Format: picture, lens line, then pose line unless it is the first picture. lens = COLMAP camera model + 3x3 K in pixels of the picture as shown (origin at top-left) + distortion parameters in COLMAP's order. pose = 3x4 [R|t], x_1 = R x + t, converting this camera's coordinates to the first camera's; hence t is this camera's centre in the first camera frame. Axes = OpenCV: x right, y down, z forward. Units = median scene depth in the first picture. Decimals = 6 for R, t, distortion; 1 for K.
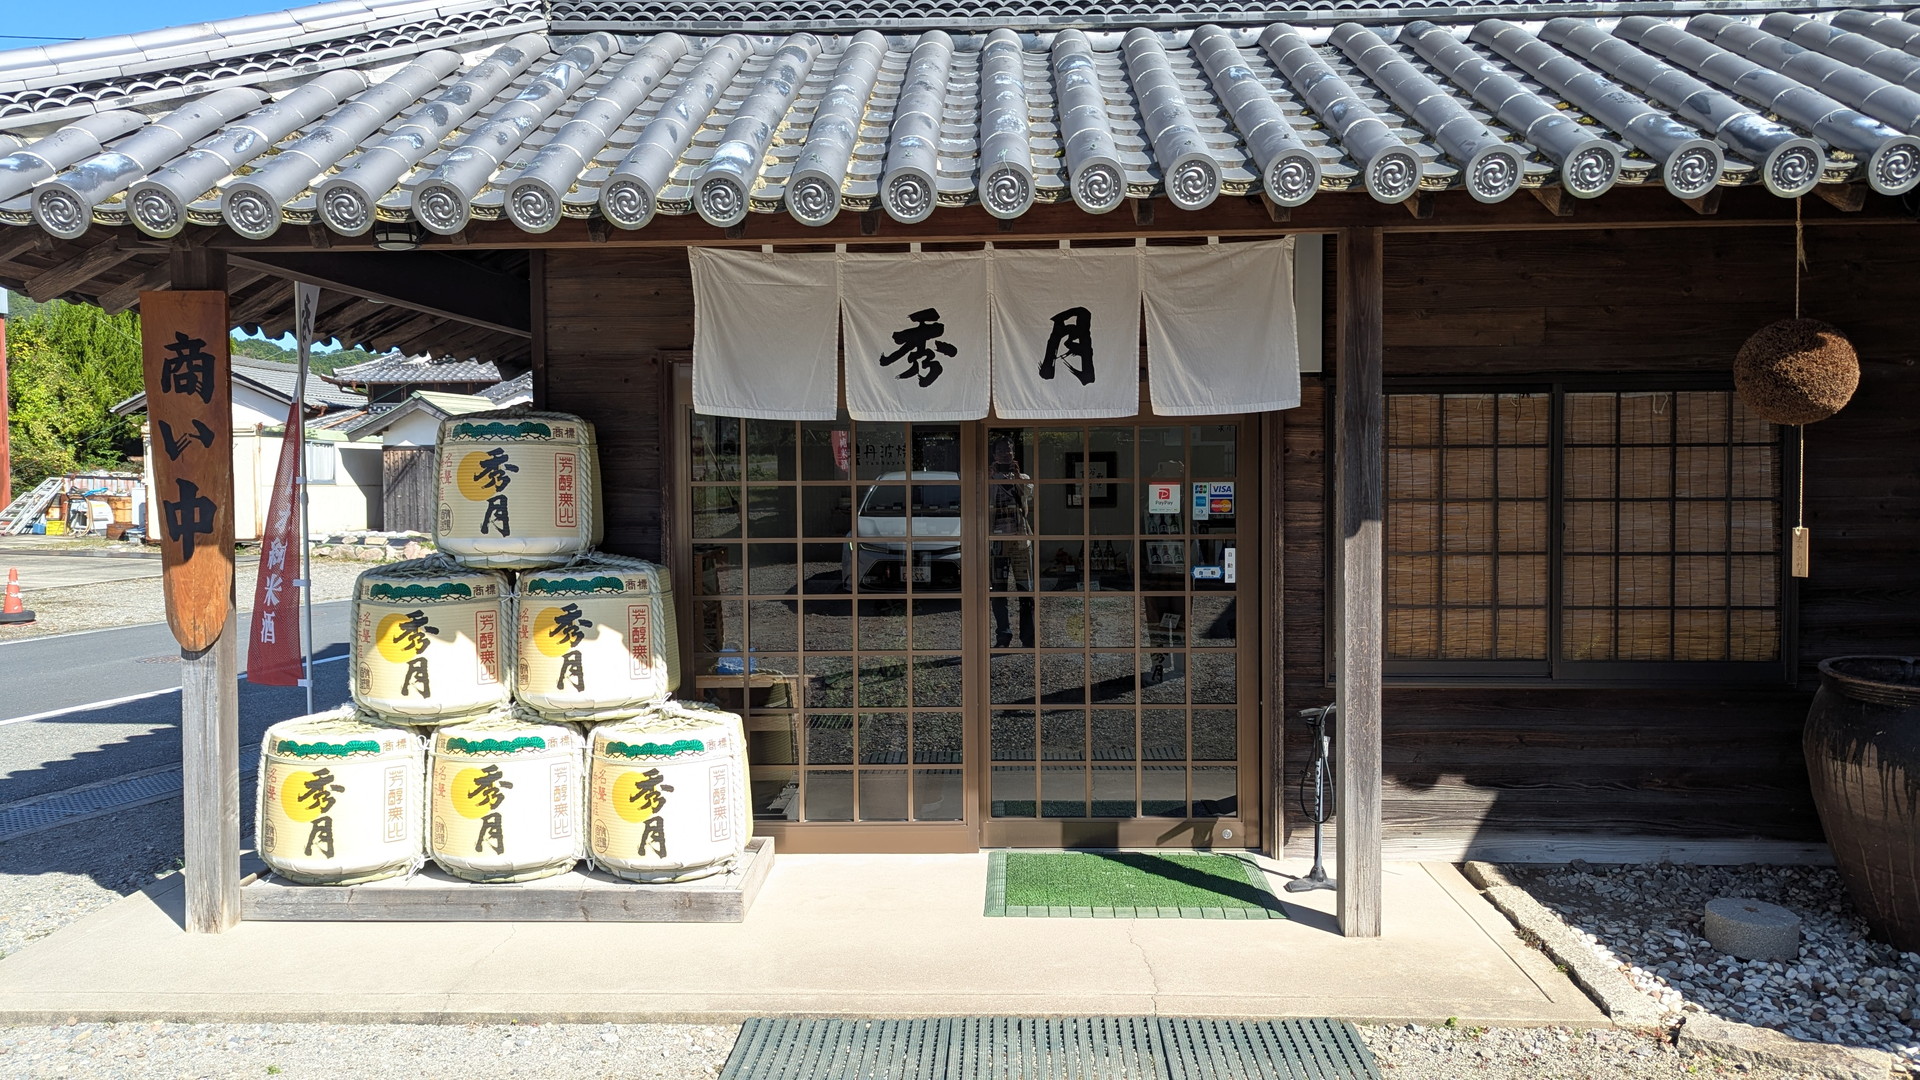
lens RADIAL K [[1350.4, 0, 966.4], [0, 1350.4, 513.6], [0, 0, 1]] dist [0.078129, -0.112033]
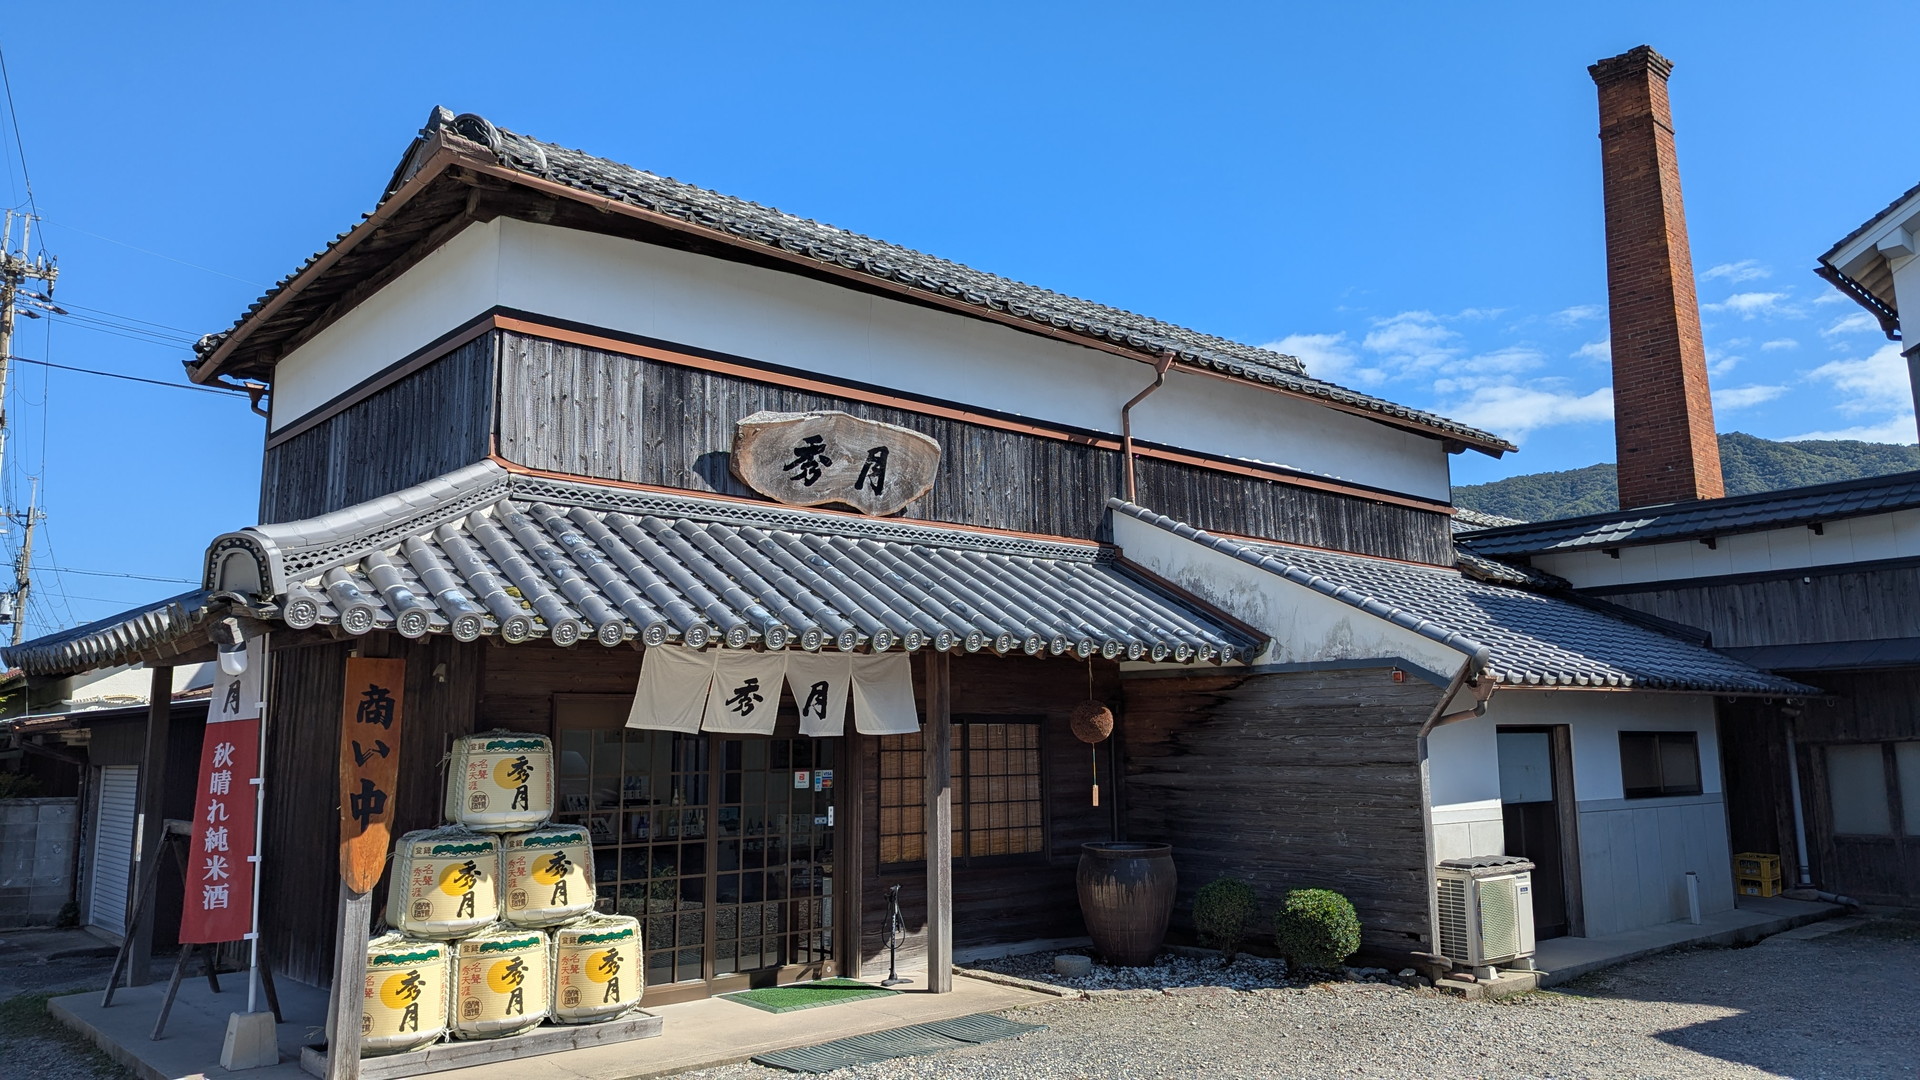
lens RADIAL K [[1379.9, 0, 972.3], [0, 1379.9, 526.8], [0, 0, 1]] dist [0.073621, -0.069903]
pose [[0.732882, 0.104741, 0.672245, -1.100457], [0.031031, 0.981904, -0.186819, 0.010987], [-0.679647, 0.157777, 0.716370, -0.614925]]
